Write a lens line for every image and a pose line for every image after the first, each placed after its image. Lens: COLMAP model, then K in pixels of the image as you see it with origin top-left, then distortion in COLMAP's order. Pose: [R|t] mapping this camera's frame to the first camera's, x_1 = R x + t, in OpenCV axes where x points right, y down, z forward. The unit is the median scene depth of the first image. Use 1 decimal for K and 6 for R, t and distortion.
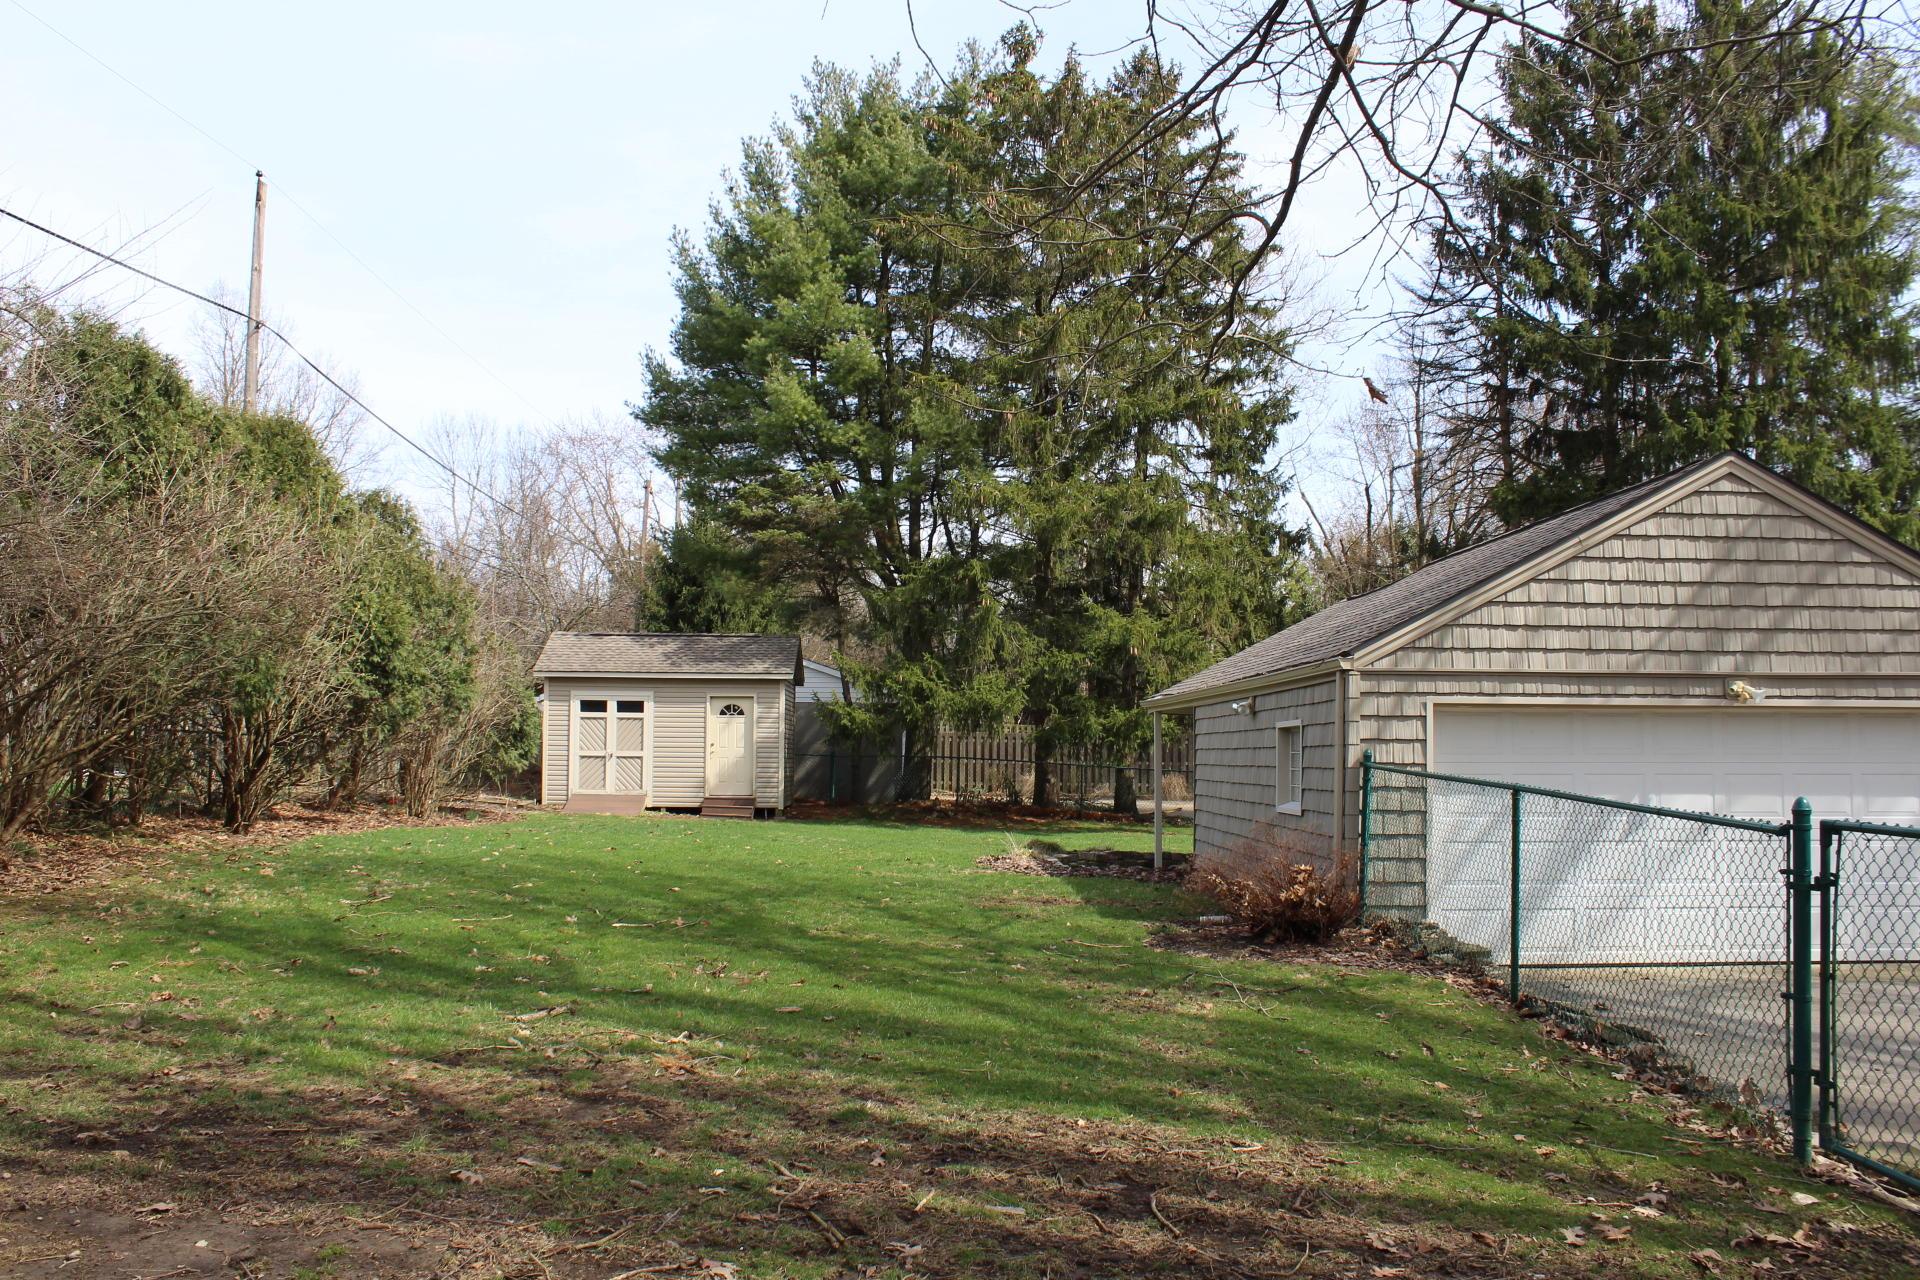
lens RADIAL K [[1584.3, 0, 960.0], [0, 1584.3, 640.0], [0, 0, 1]] dist [-0.083525, -0.000276]
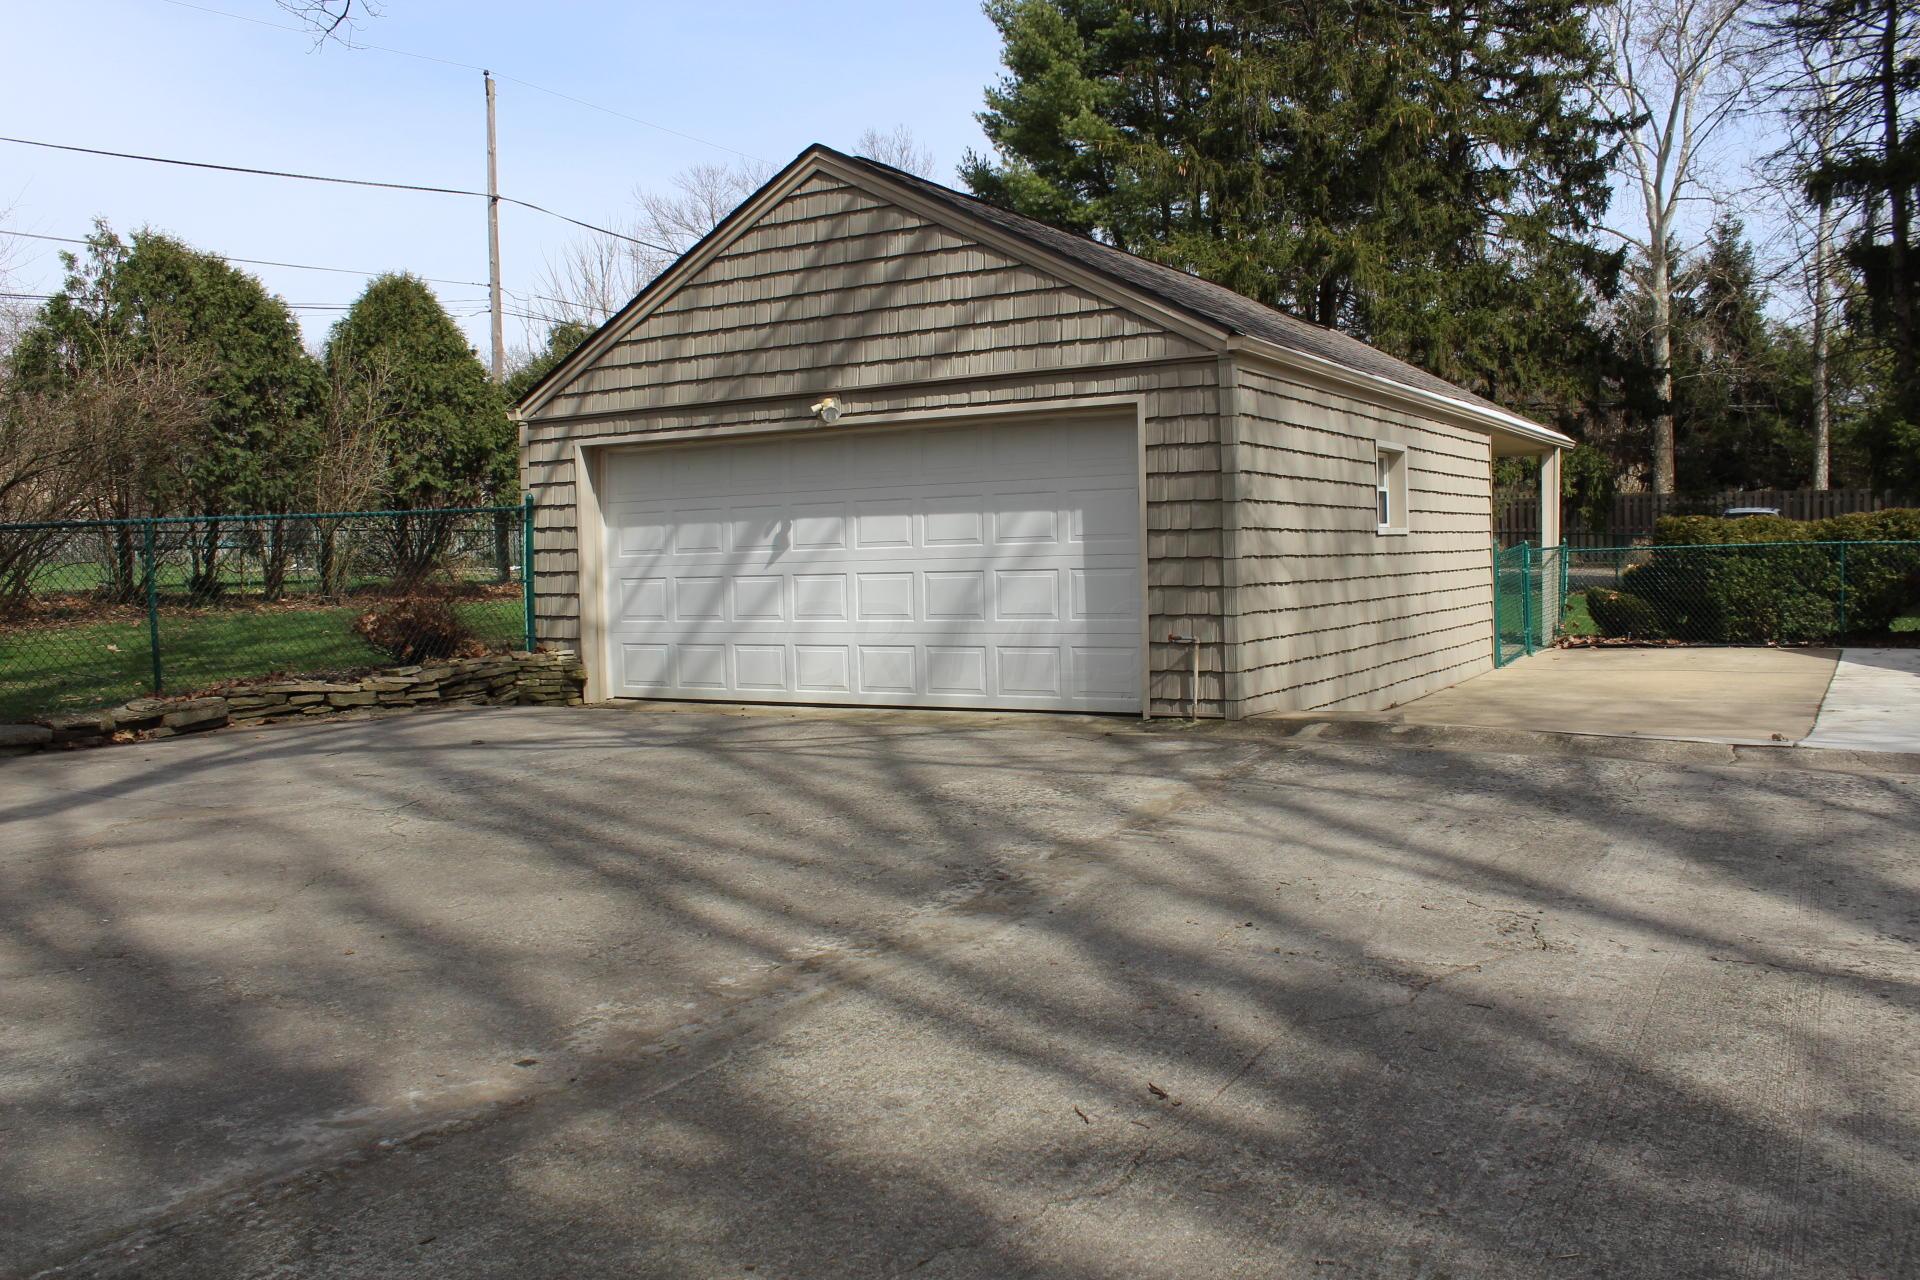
lens RADIAL K [[1584.3, 0, 960.0], [0, 1584.3, 640.0], [0, 0, 1]] dist [-0.083525, -0.000276]
pose [[0.842638, -0.001664, -0.538478, 1.069570], [0.071603, 0.991461, 0.108984, 0.071441], [0.533699, -0.130391, 0.835562, 0.239187]]
